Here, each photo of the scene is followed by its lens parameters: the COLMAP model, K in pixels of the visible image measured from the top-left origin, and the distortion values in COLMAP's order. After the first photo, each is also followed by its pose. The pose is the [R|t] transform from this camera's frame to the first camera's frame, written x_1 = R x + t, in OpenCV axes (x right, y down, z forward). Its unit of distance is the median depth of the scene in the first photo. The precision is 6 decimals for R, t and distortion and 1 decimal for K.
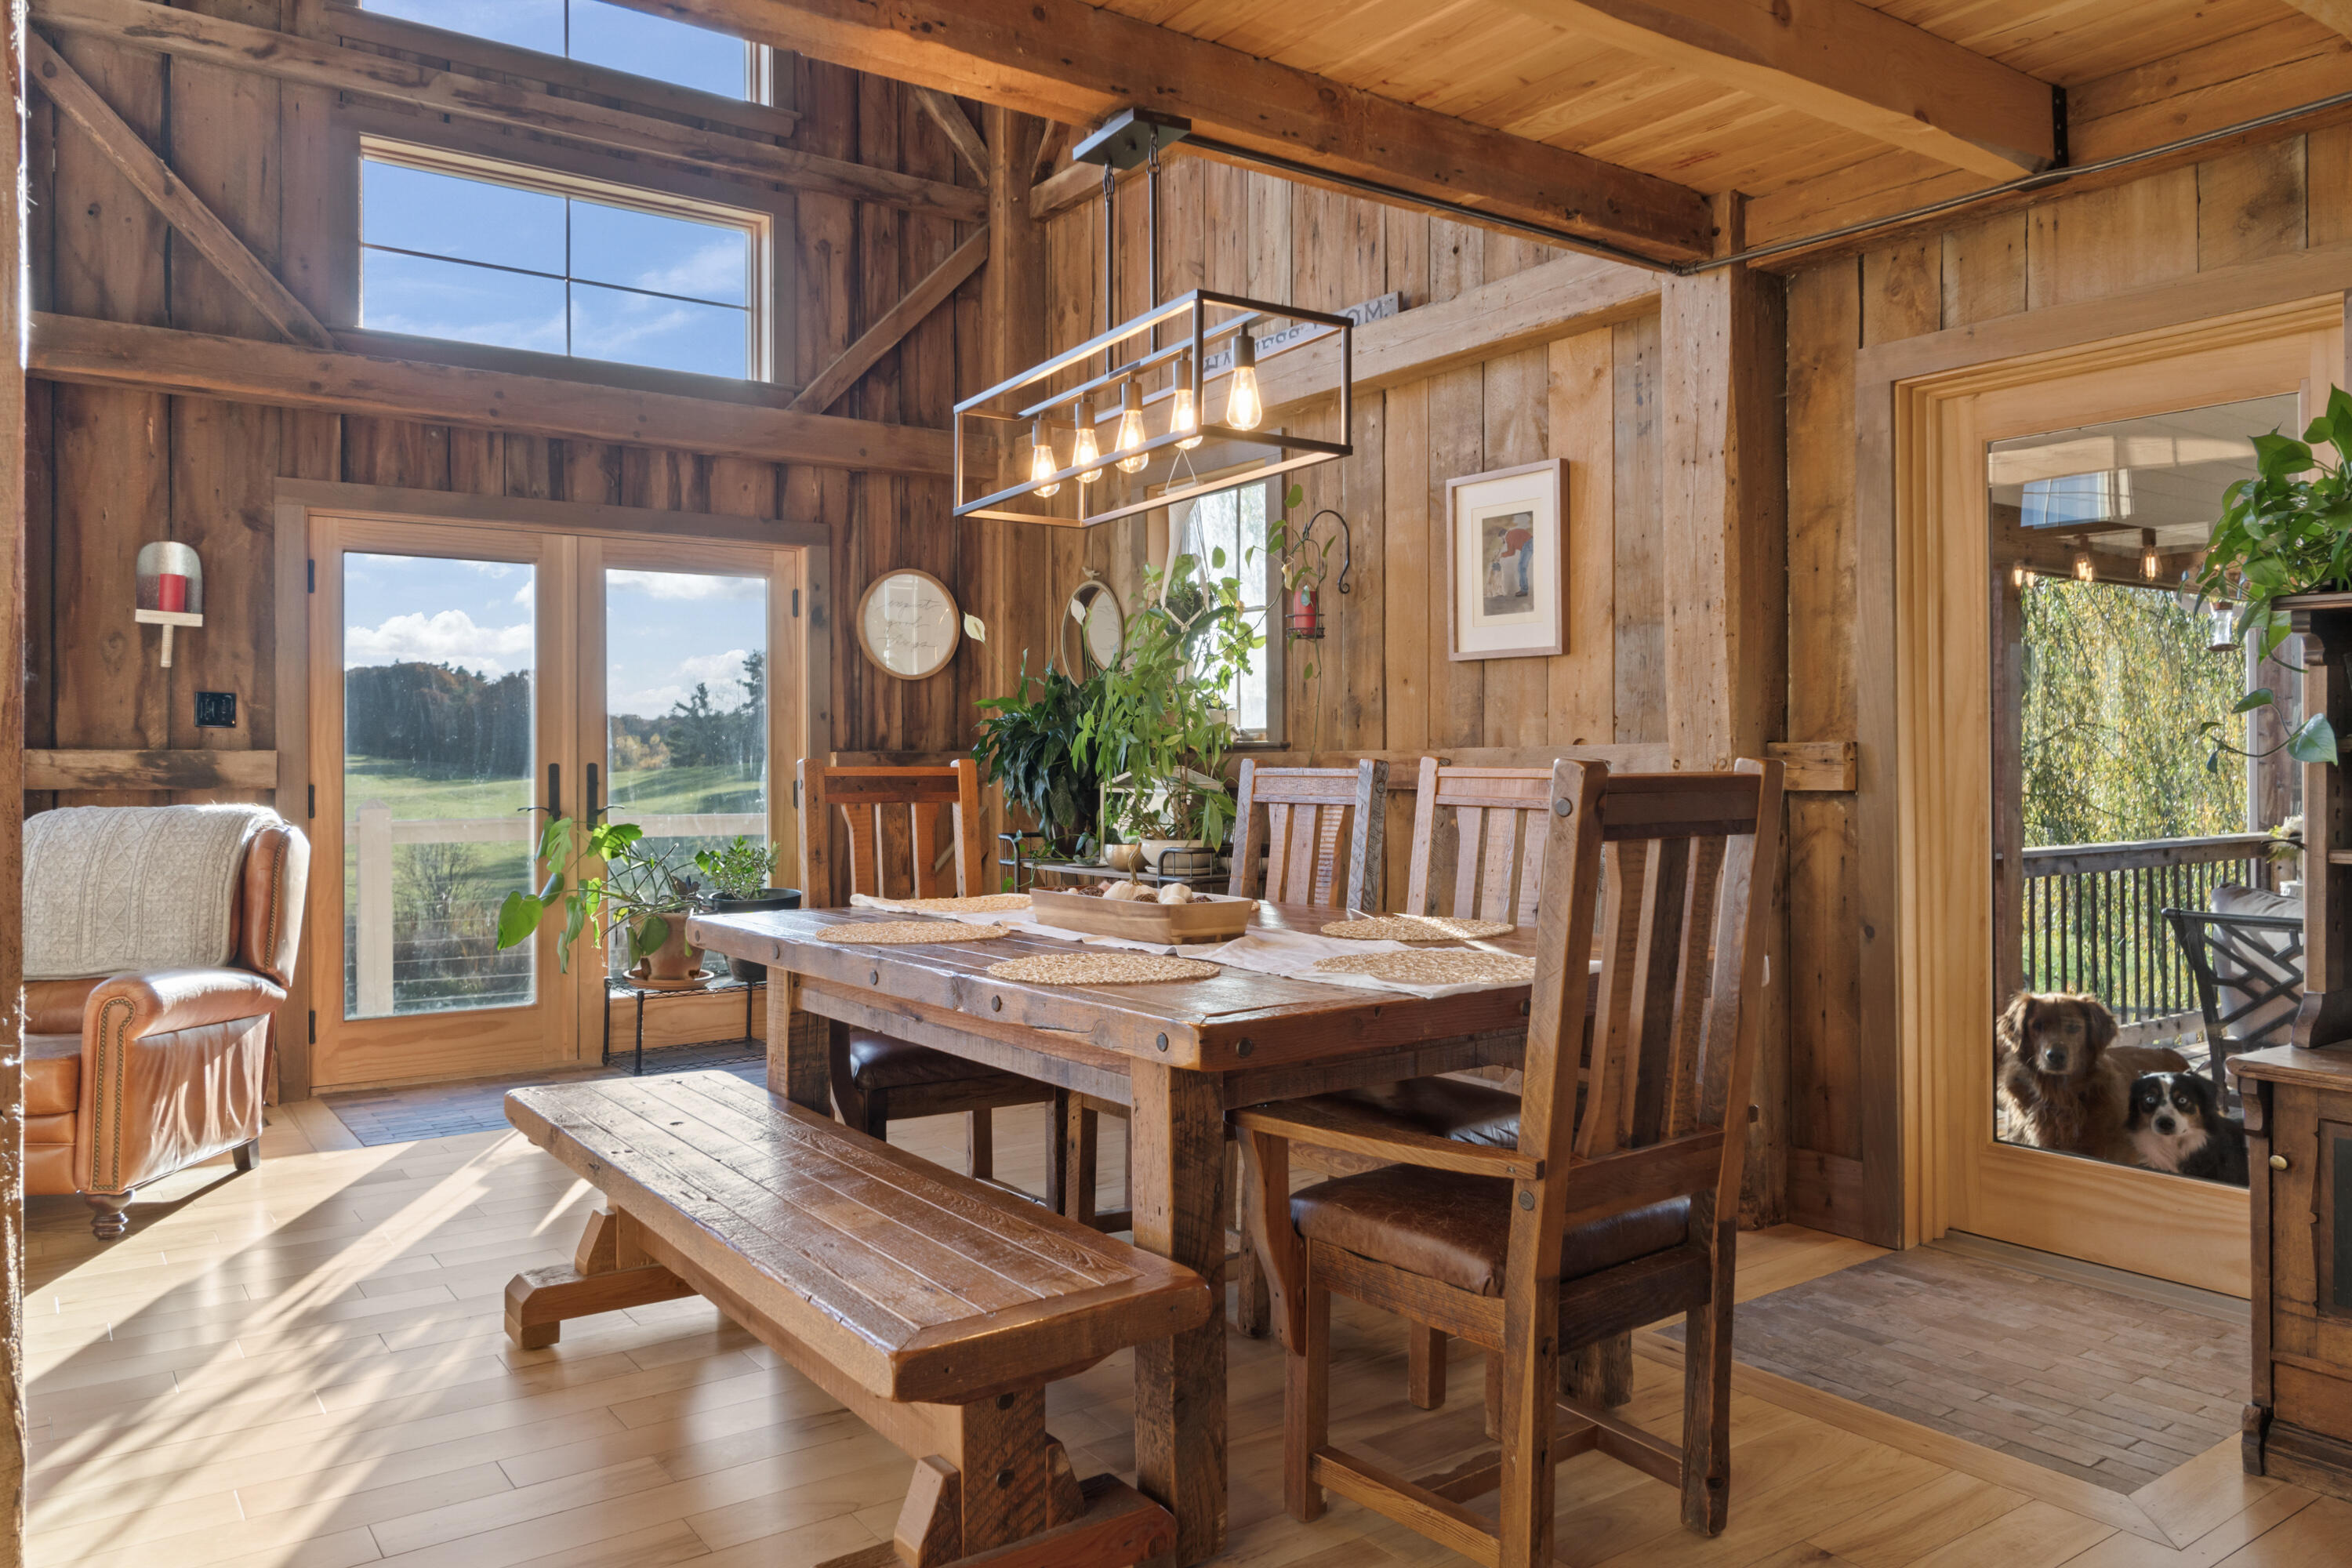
lens RADIAL K [[1639.1, 0, 1181.1], [0, 1639.1, 758.0], [0, 0, 1]] dist [0.000041, -0.000491]
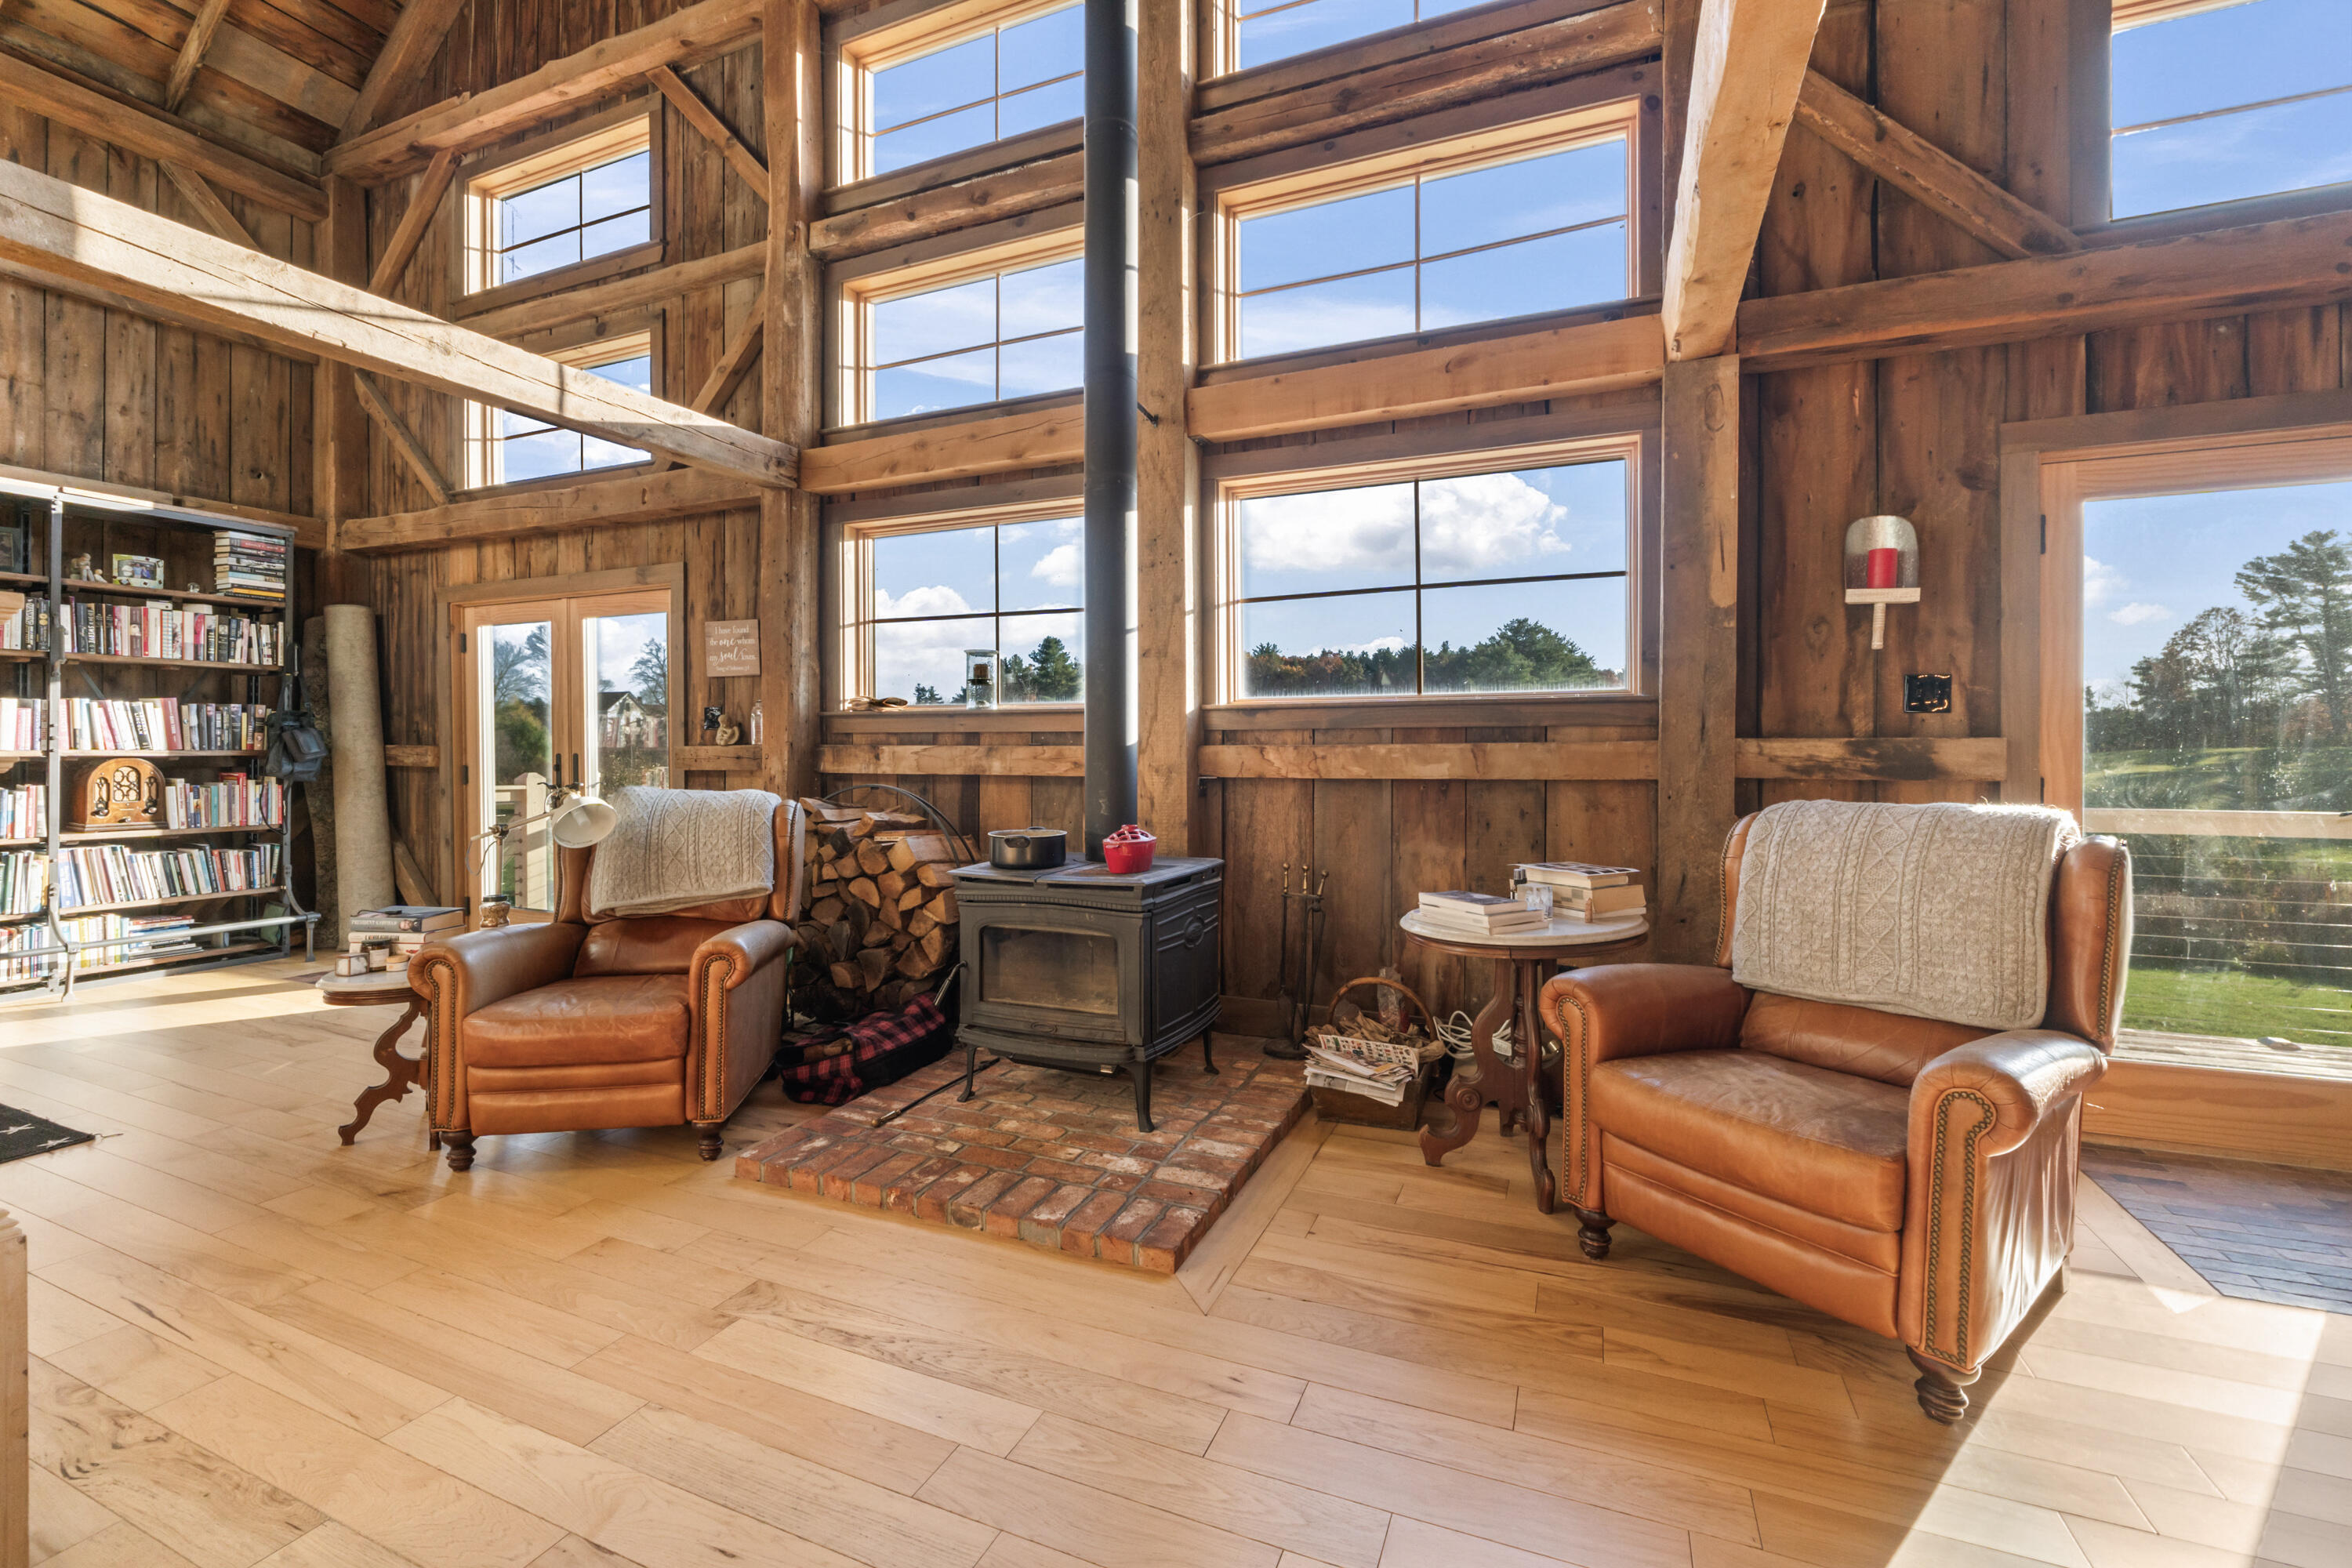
lens RADIAL K [[985.9, 0, 1168.8], [0, 985.9, 756.5], [0, 0, 1]] dist [-0.003479, -0.000445]
pose [[0.510383, 0.006445, -0.859923, -0.341138], [0.002111, 0.999960, 0.008747, -0.000087], [0.859945, -0.006280, 0.510349, 0.365452]]
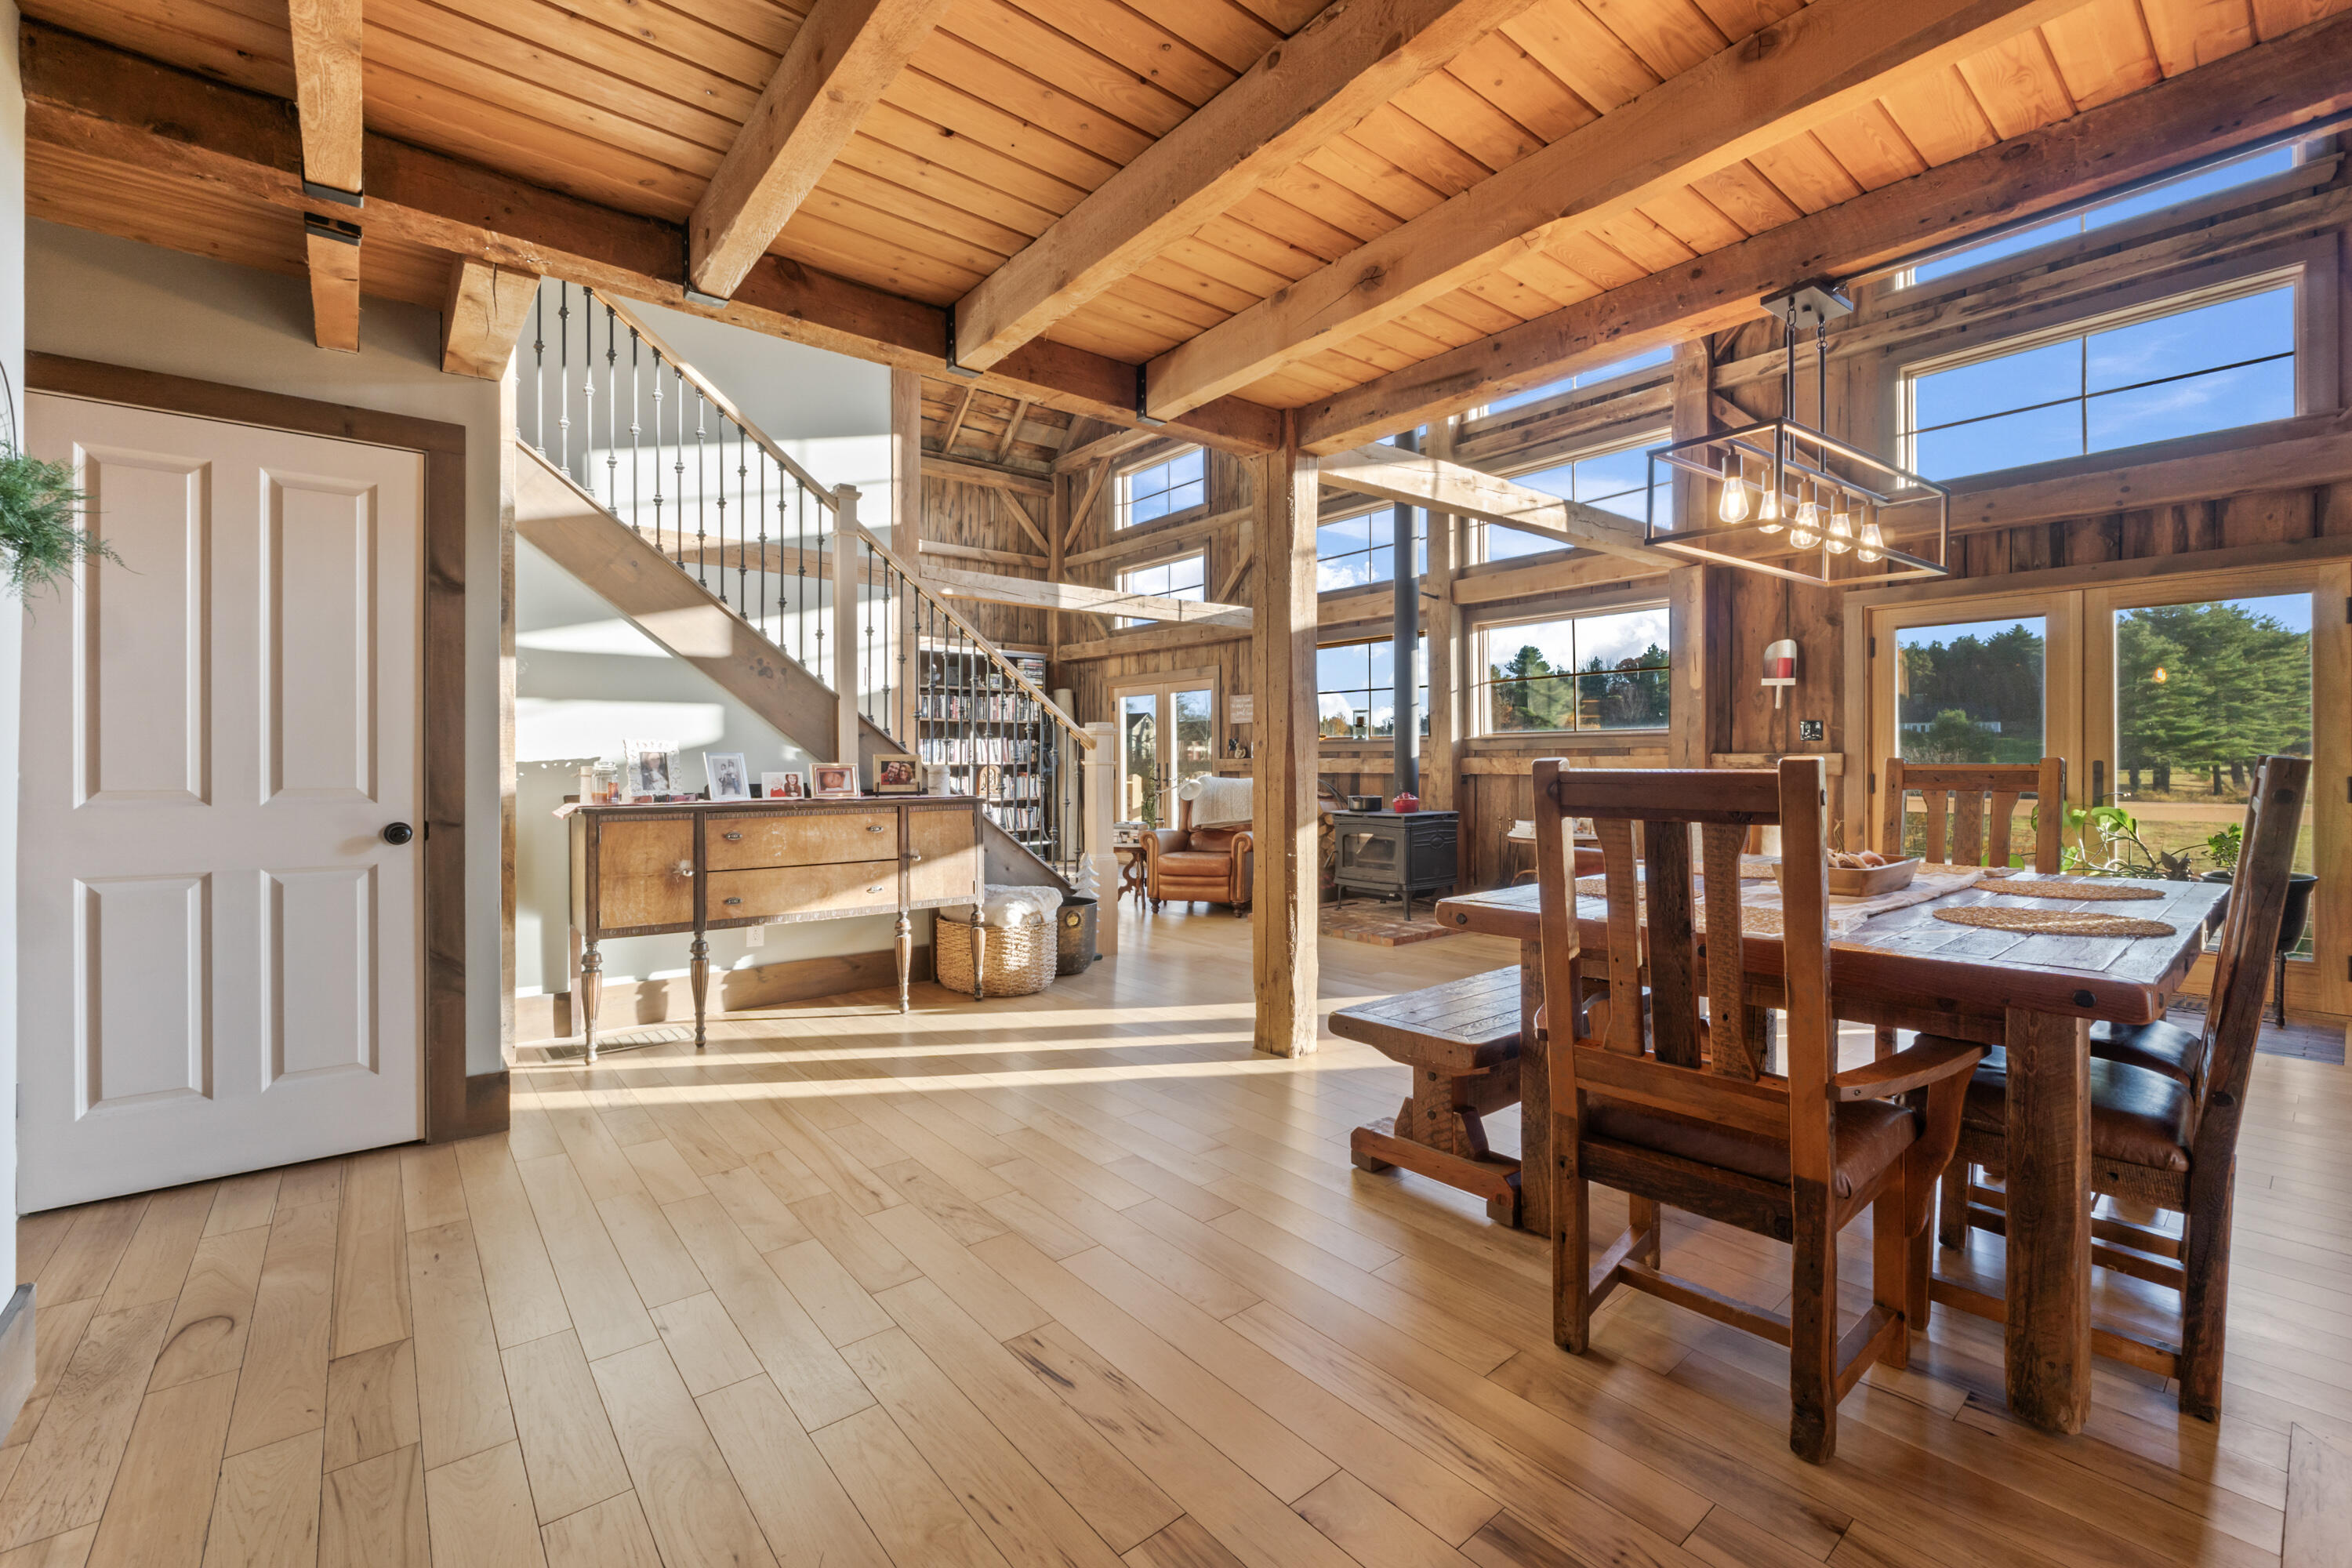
lens RADIAL K [[985.9, 0, 1168.8], [0, 985.9, 756.5], [0, 0, 1]] dist [-0.003479, -0.000445]
pose [[0.057112, -0.004955, -0.998355, 0.446293], [0.004571, 0.999979, -0.004702, 0.000715], [0.998357, -0.004295, 0.057134, 0.248052]]
